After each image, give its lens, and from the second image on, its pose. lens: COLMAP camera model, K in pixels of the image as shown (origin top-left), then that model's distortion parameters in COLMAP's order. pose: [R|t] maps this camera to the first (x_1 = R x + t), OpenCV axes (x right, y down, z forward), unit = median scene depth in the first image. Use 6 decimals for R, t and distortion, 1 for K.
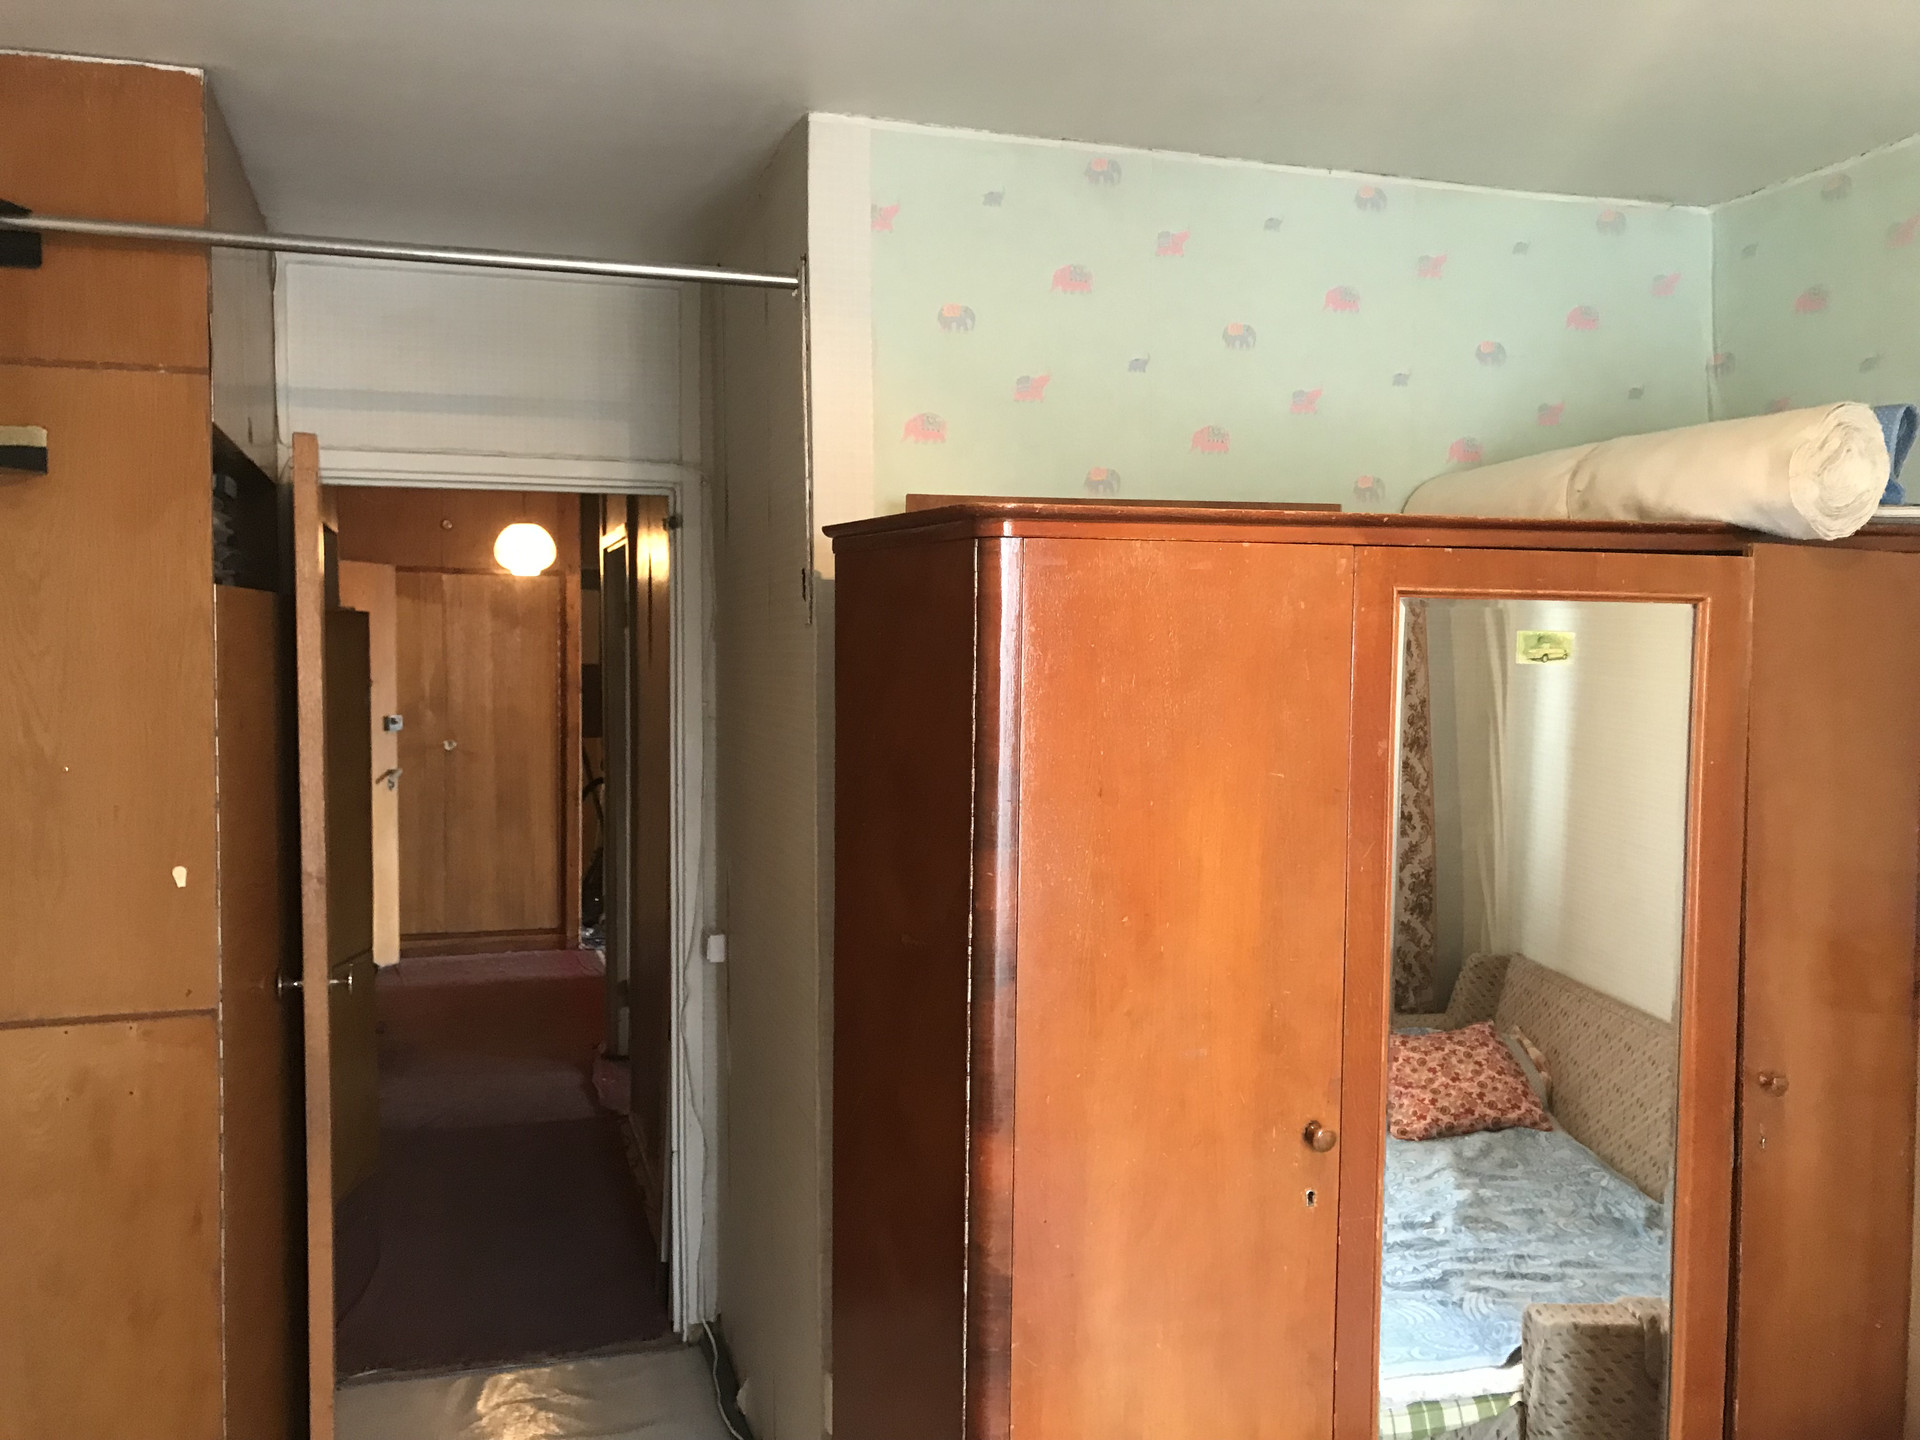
lens RADIAL K [[1568.5, 0, 960.0], [0, 1568.5, 720.0], [0, 0, 1]] dist [0.028582, -0.034588]
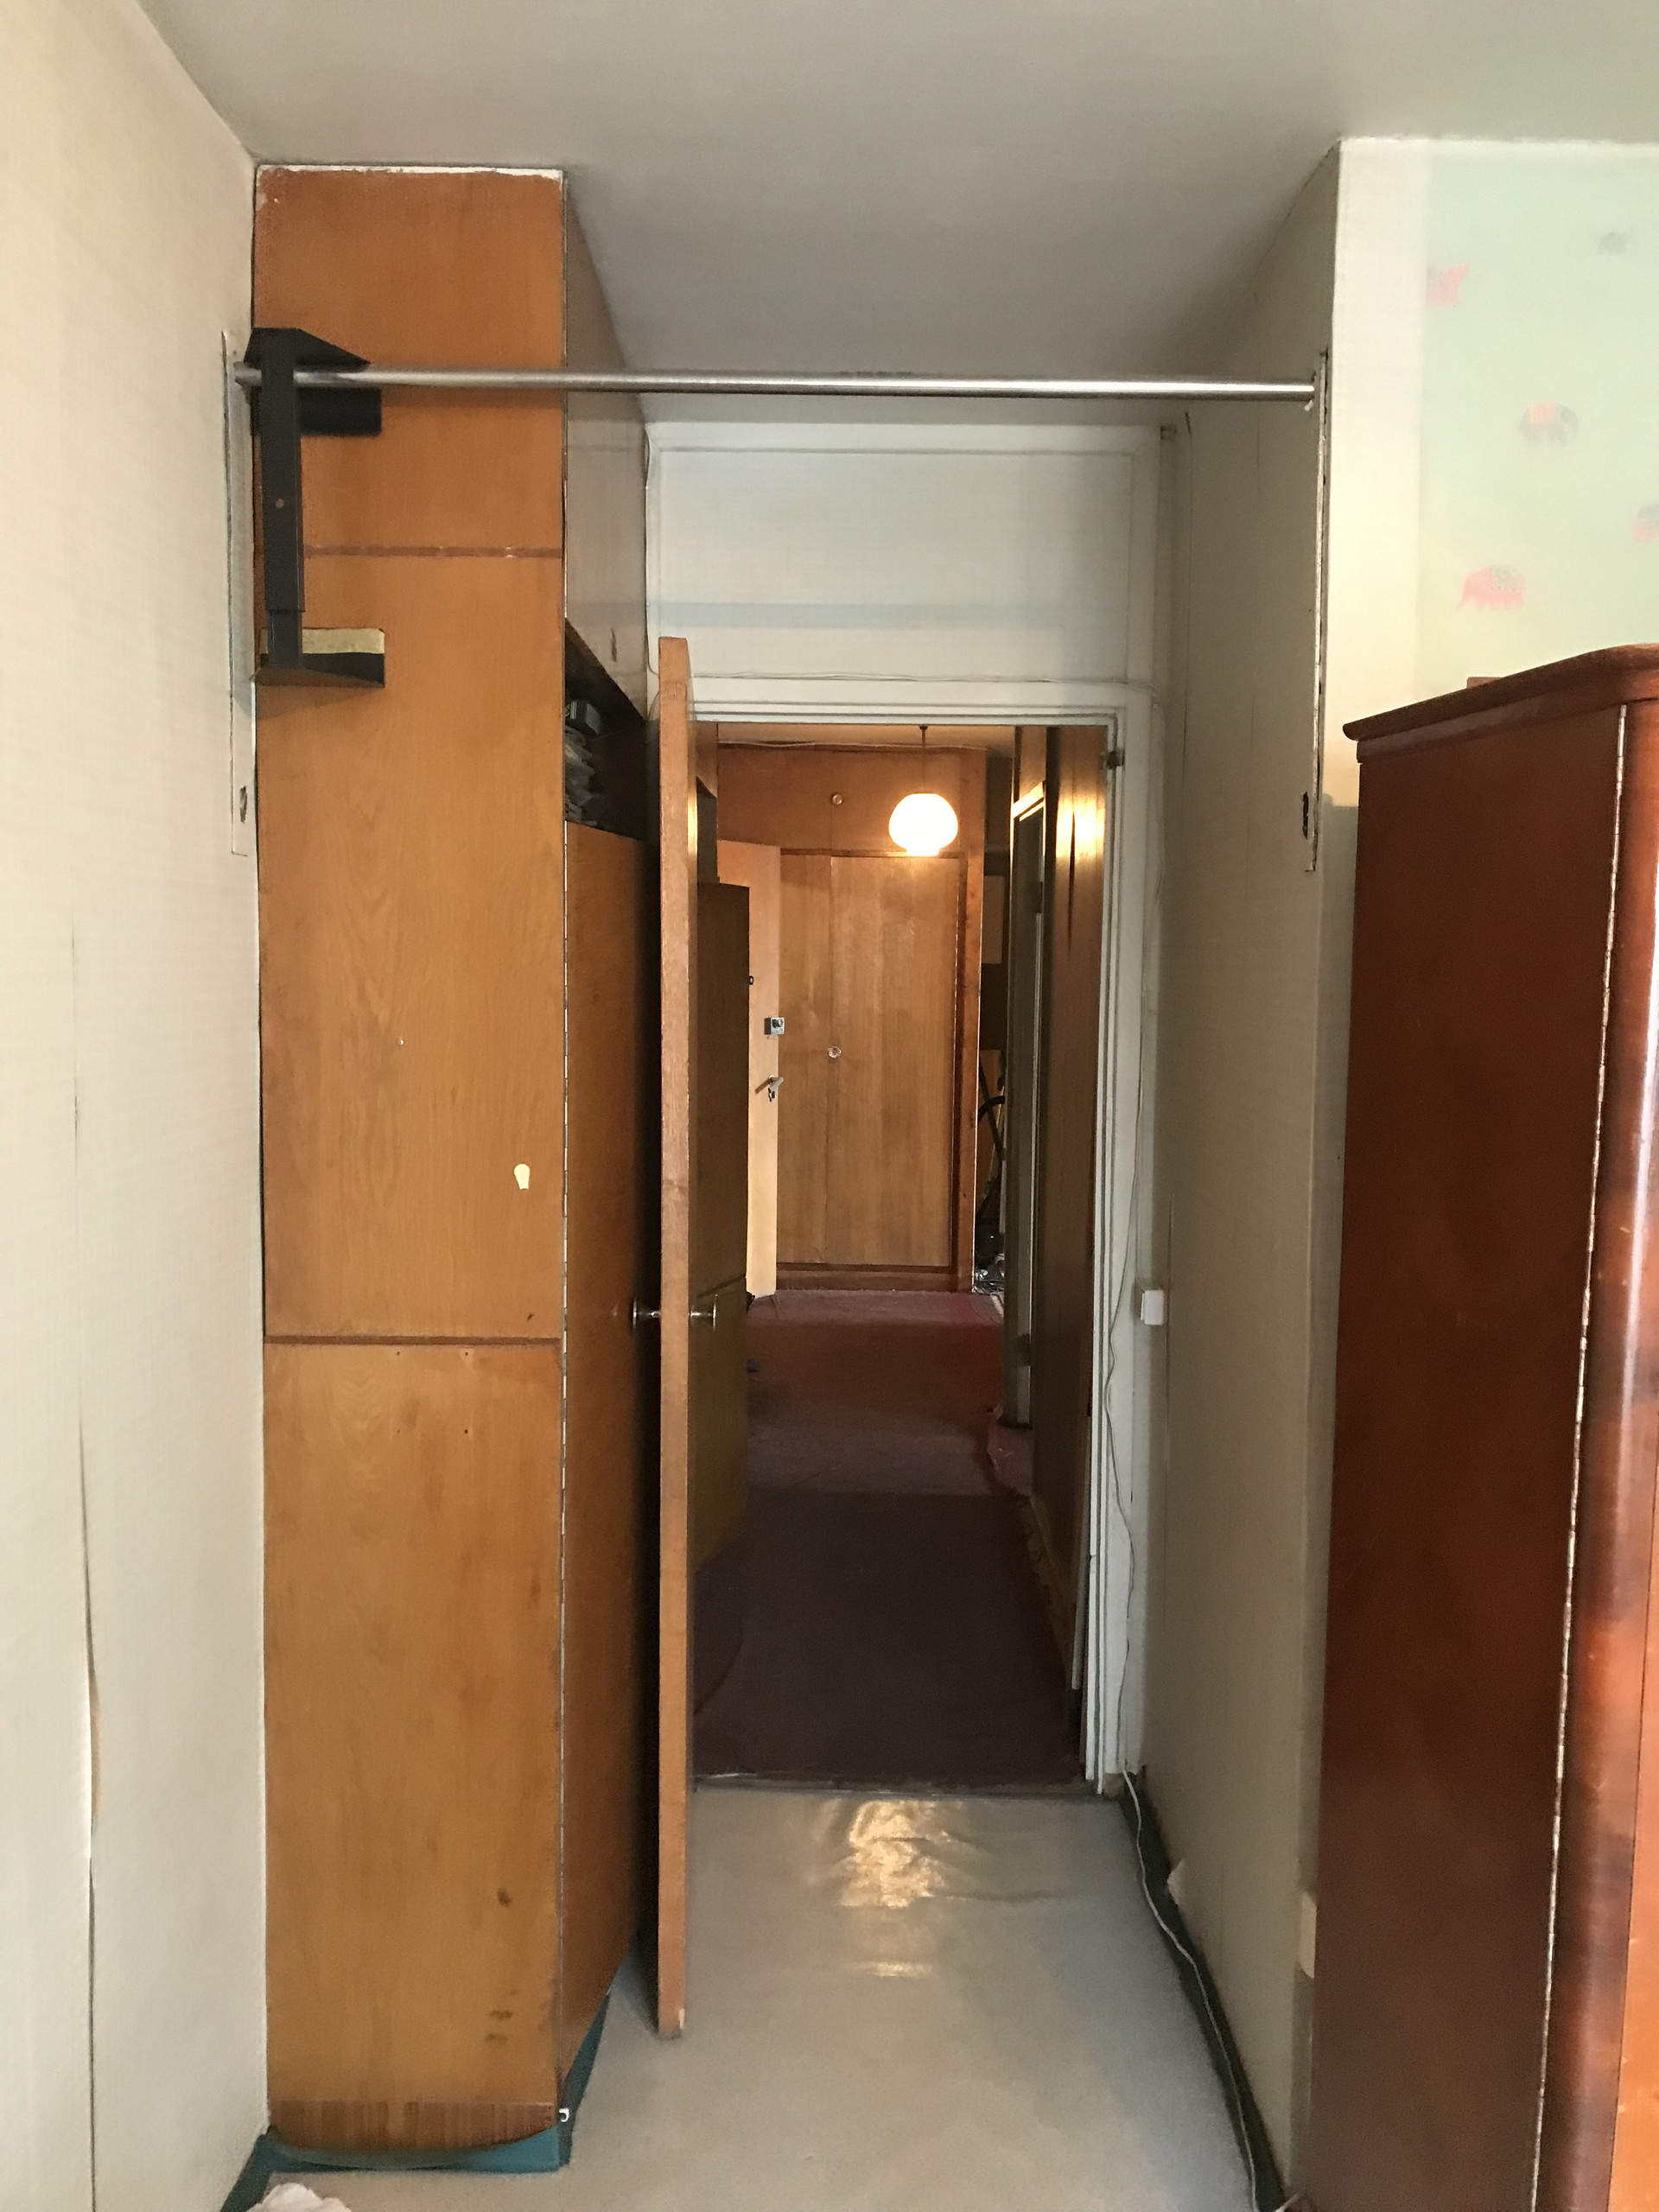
lens RADIAL K [[1807.1, 0, 804.4], [0, 1807.1, 1146.2], [0, 0, 1]] dist [0.028582, -0.034588]
pose [[0.945717, 0.040791, -0.322423, -0.039235], [-0.021550, 0.997779, 0.063023, 0.016149], [0.324277, -0.052654, 0.944496, 0.120561]]
